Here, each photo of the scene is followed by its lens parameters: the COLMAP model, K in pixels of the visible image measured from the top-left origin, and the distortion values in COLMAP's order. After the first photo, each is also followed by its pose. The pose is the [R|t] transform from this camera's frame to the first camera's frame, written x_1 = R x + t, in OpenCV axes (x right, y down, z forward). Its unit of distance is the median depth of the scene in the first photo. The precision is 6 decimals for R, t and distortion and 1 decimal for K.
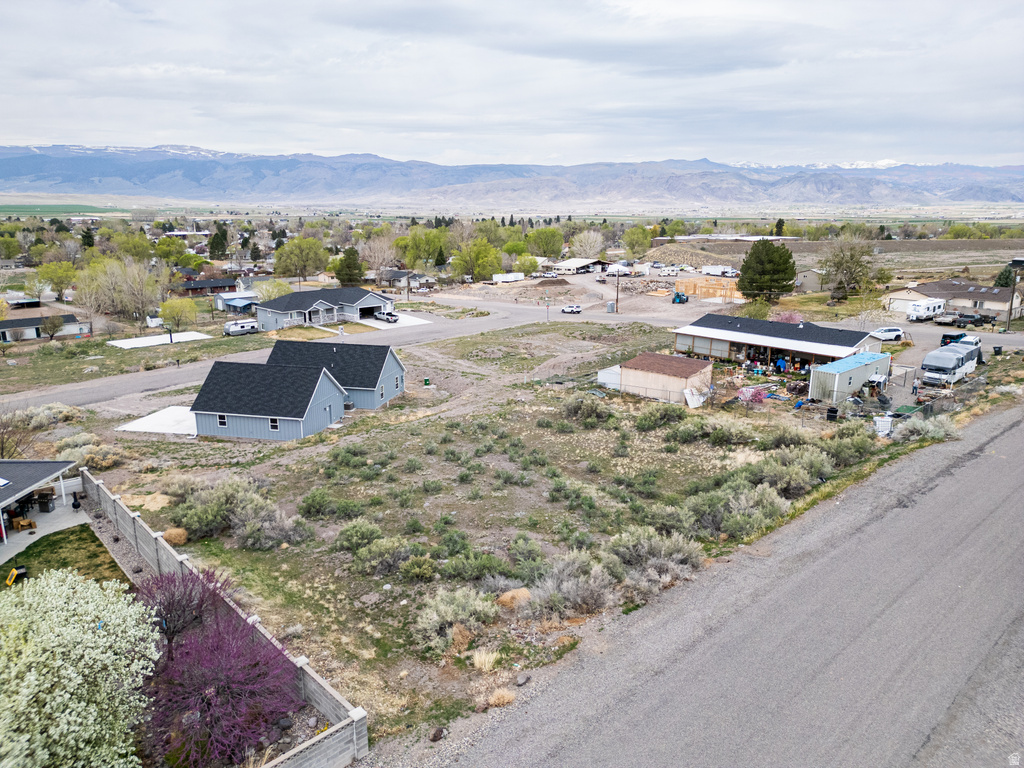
lens RADIAL K [[712.5, 0, 511.0], [0, 712.5, 390.7], [0, 0, 1]] dist [0.068366, -0.061725]
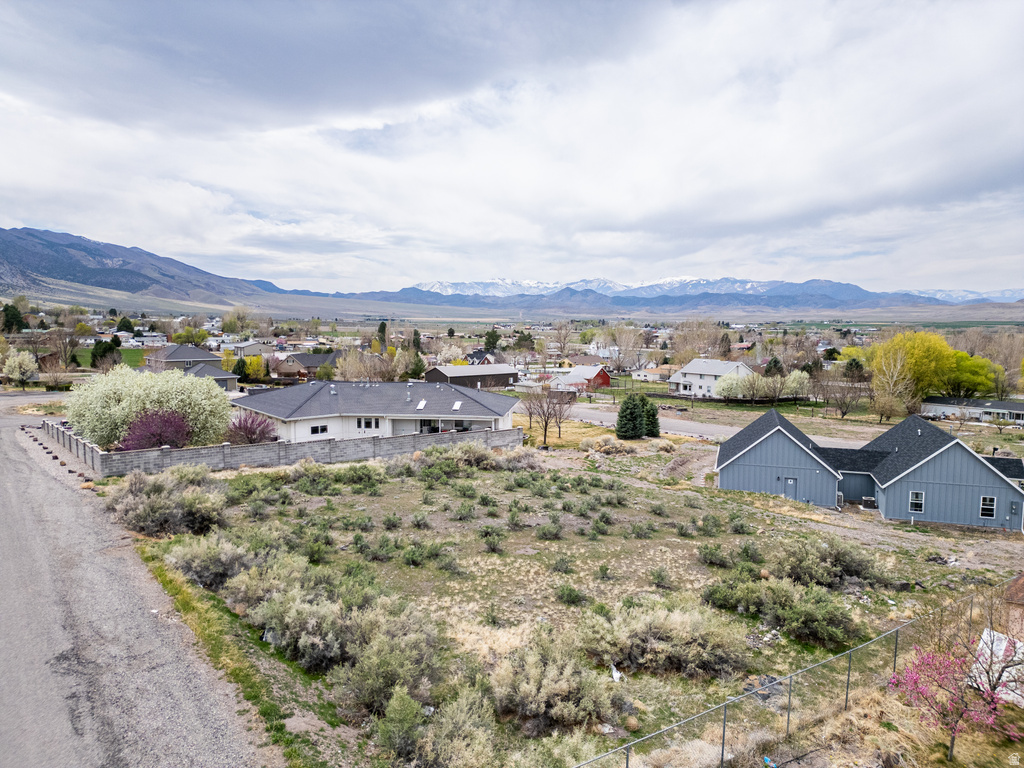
lens RADIAL K [[712.5, 0, 506.5], [0, 712.5, 383.4], [0, 0, 1]] dist [0.068366, -0.061725]
pose [[-0.097786, 0.088344, -0.991279, 0.570479], [-0.255934, 0.960320, 0.110832, -0.089278], [0.961736, 0.264540, -0.071296, 0.734928]]
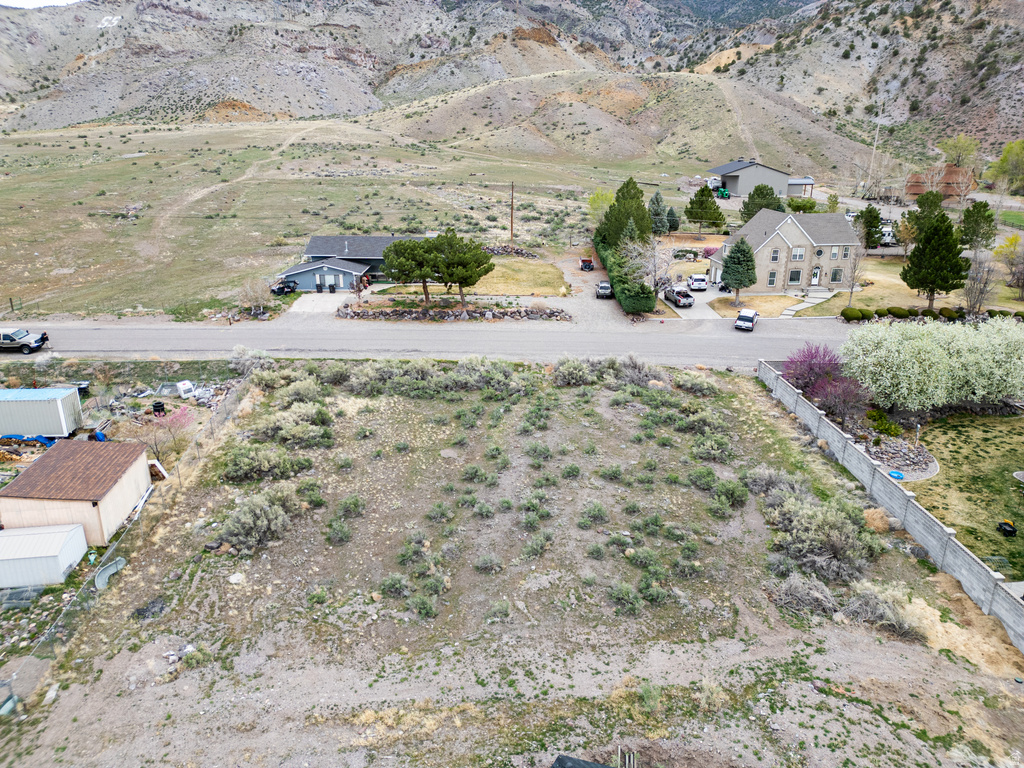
lens RADIAL K [[712.5, 0, 506.1], [0, 712.5, 382.5], [0, 0, 1]] dist [0.068366, -0.061725]
pose [[-0.753822, -0.210520, 0.622441, -0.403252], [0.168251, 0.853862, 0.492555, -0.333208], [-0.635172, 0.476025, -0.608240, 1.114111]]
